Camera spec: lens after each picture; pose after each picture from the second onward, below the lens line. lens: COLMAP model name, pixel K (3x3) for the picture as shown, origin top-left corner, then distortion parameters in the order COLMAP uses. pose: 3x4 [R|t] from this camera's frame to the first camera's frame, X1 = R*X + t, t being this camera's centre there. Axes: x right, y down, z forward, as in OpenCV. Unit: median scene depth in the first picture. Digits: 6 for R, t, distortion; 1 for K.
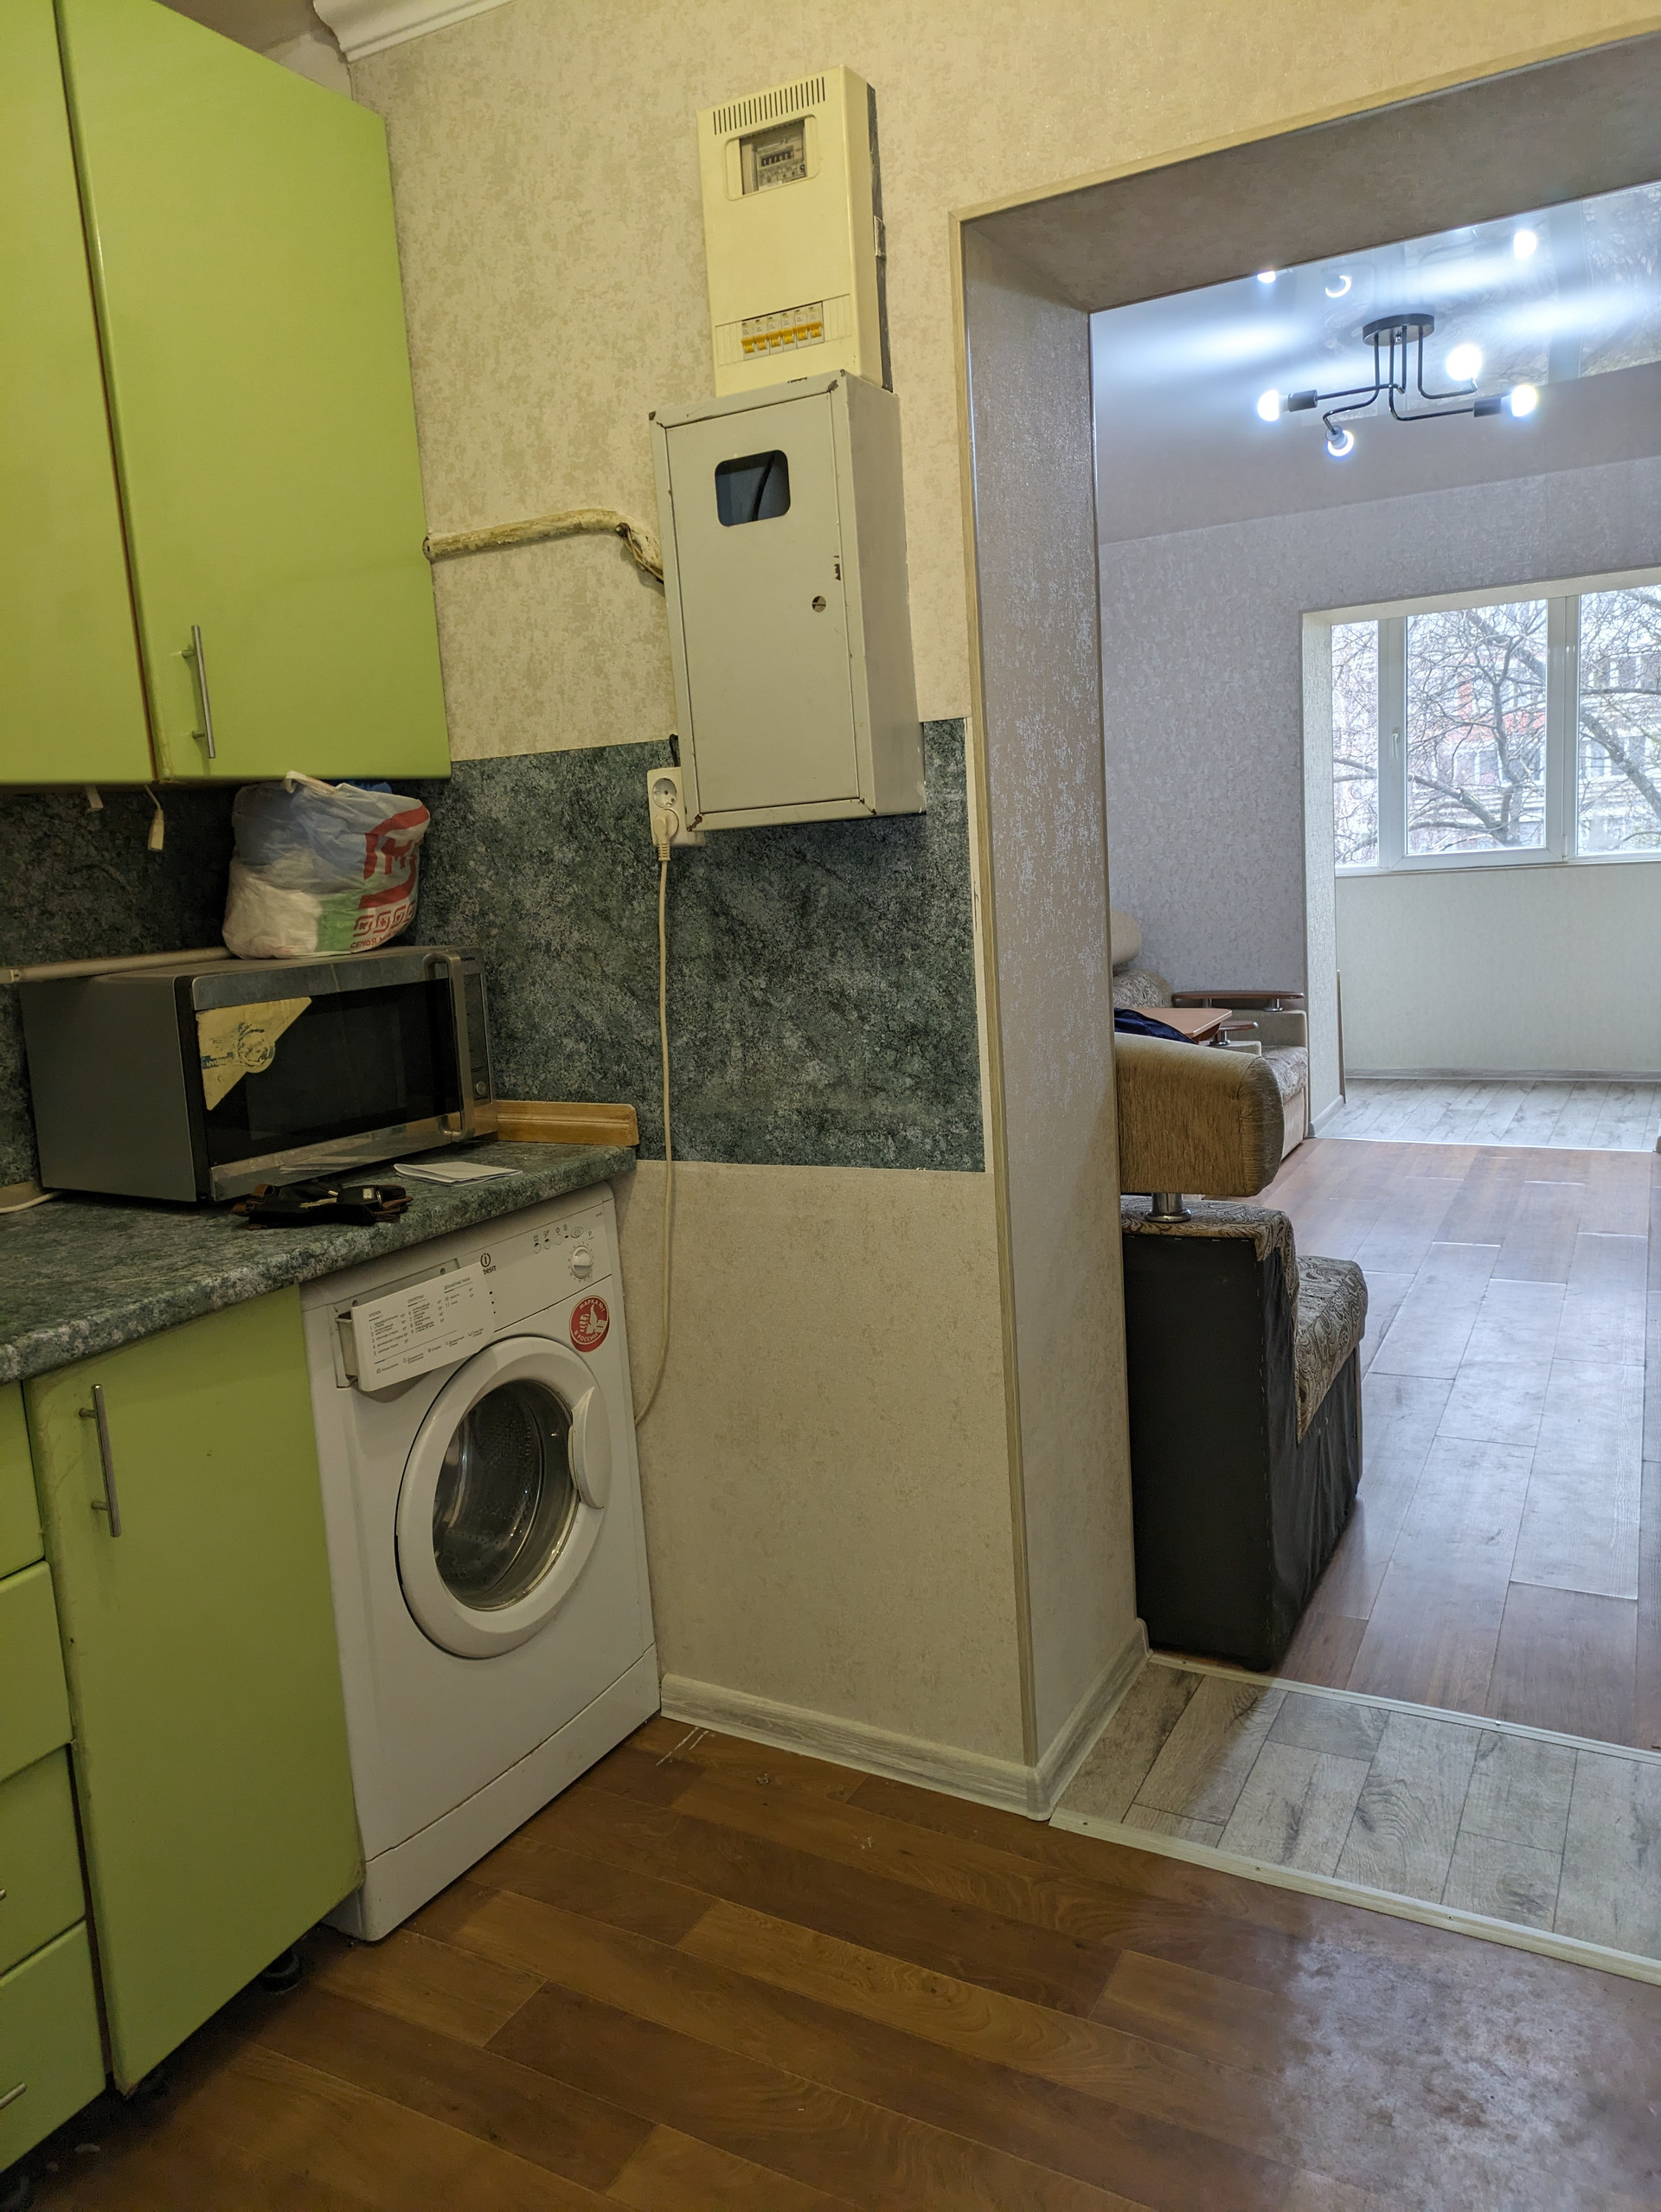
lens RADIAL K [[1646.4, 0, 822.0], [0, 1646.4, 1095.0], [0, 0, 1]] dist [0.028861, -0.002041]
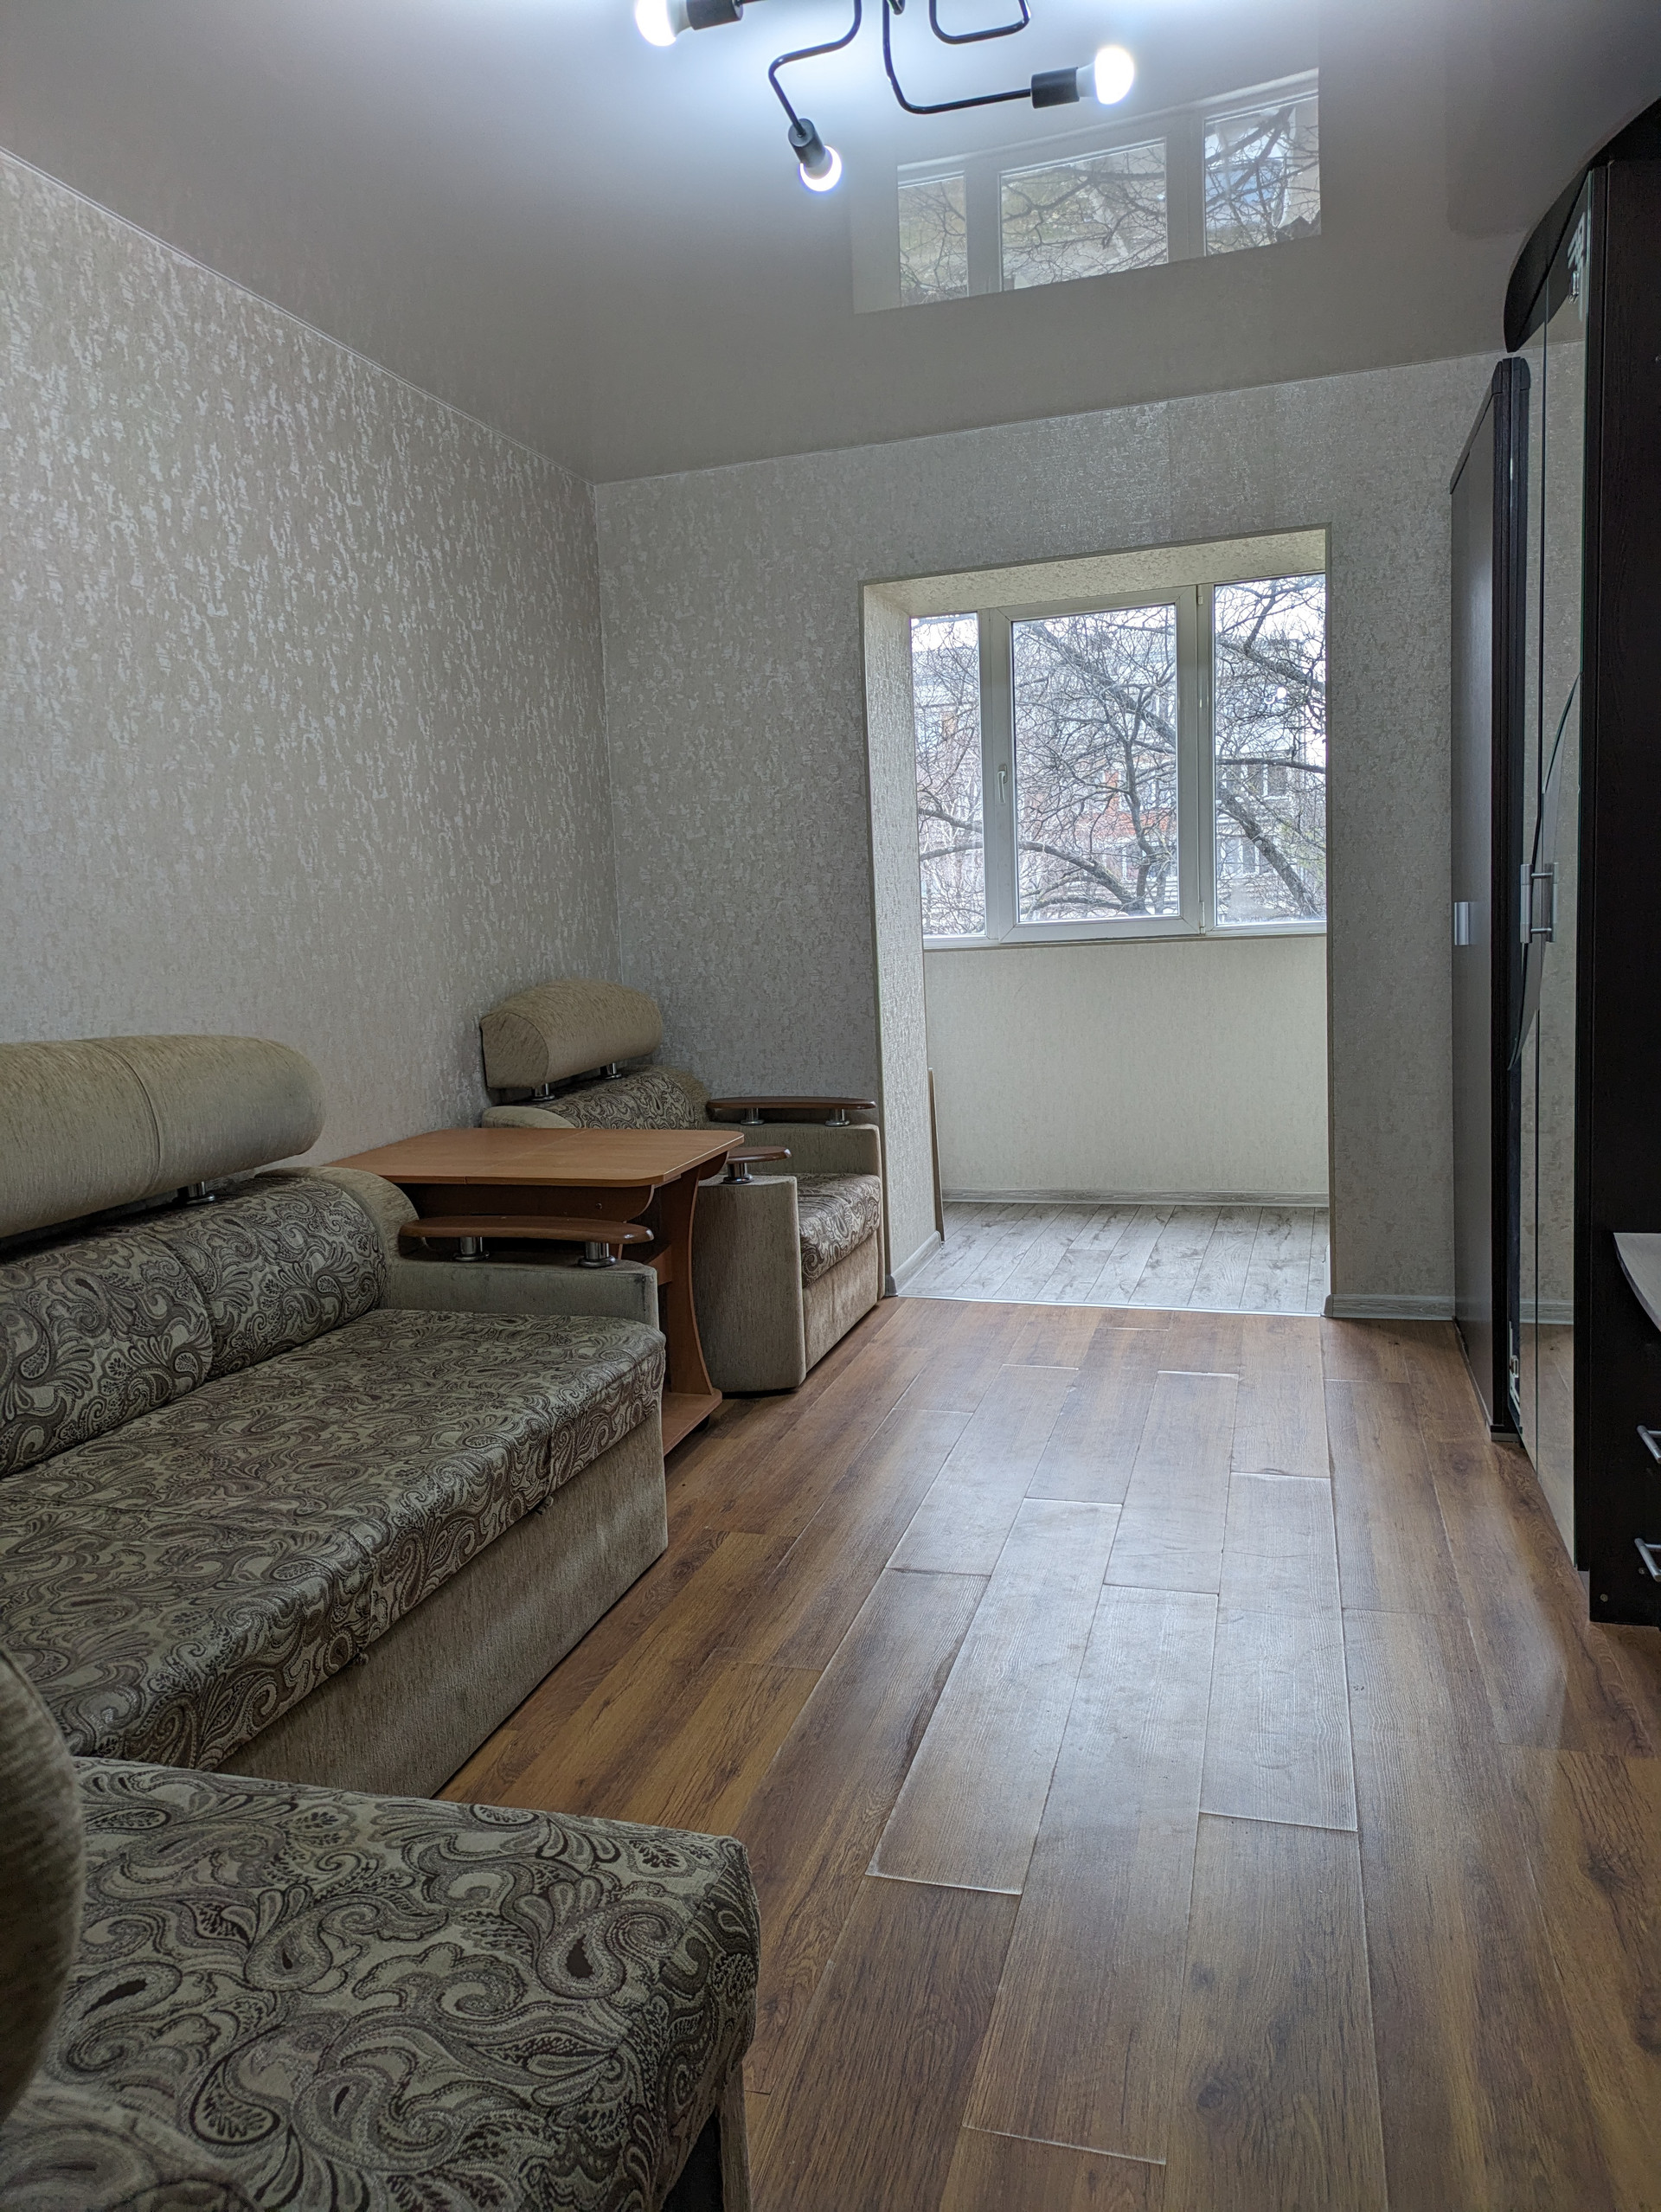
lens RADIAL K [[1646.4, 0, 836.4], [0, 1646.4, 1114.3], [0, 0, 1]] dist [0.028861, -0.002041]
pose [[0.979906, -0.003464, 0.199429, 0.125098], [0.010982, 0.999269, -0.036605, -0.028464], [-0.199156, 0.038060, 0.979228, 0.279076]]
